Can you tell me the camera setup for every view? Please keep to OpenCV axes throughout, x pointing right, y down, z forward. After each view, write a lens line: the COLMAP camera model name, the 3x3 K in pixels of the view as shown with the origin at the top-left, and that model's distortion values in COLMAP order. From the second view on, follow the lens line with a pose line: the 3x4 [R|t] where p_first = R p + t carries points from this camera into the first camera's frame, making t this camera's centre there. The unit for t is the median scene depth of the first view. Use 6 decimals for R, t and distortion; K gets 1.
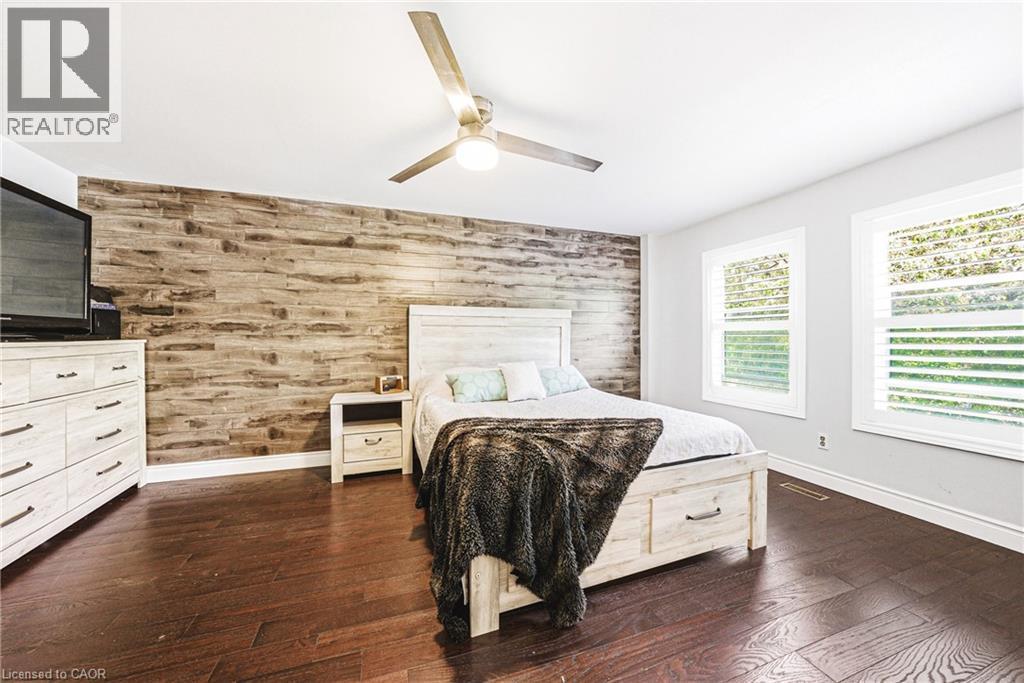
lens RADIAL K [[362.5, 0, 505.9], [0, 362.5, 339.3], [0, 0, 1]] dist [0.000623, 0.000425]
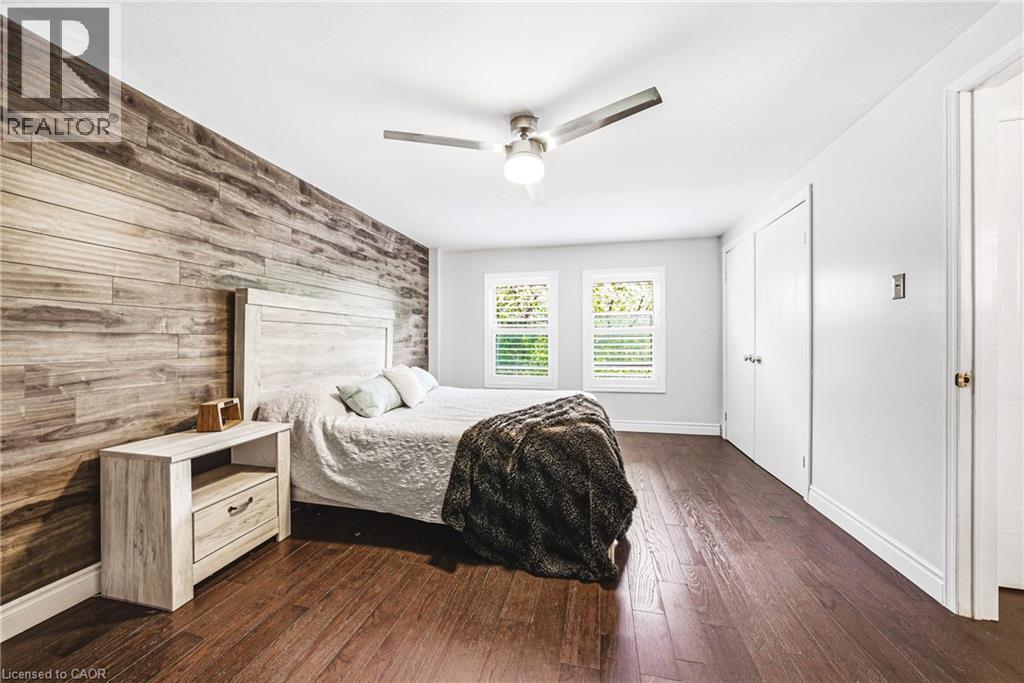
lens RADIAL K [[362.5, 0, 508.7], [0, 362.5, 340.0], [0, 0, 1]] dist [0.000623, 0.000425]
pose [[0.549058, -0.000597, 0.835784, -0.516862], [0.008359, 0.999954, -0.004777, 0.005085], [-0.835742, 0.009609, 0.549038, 0.230907]]
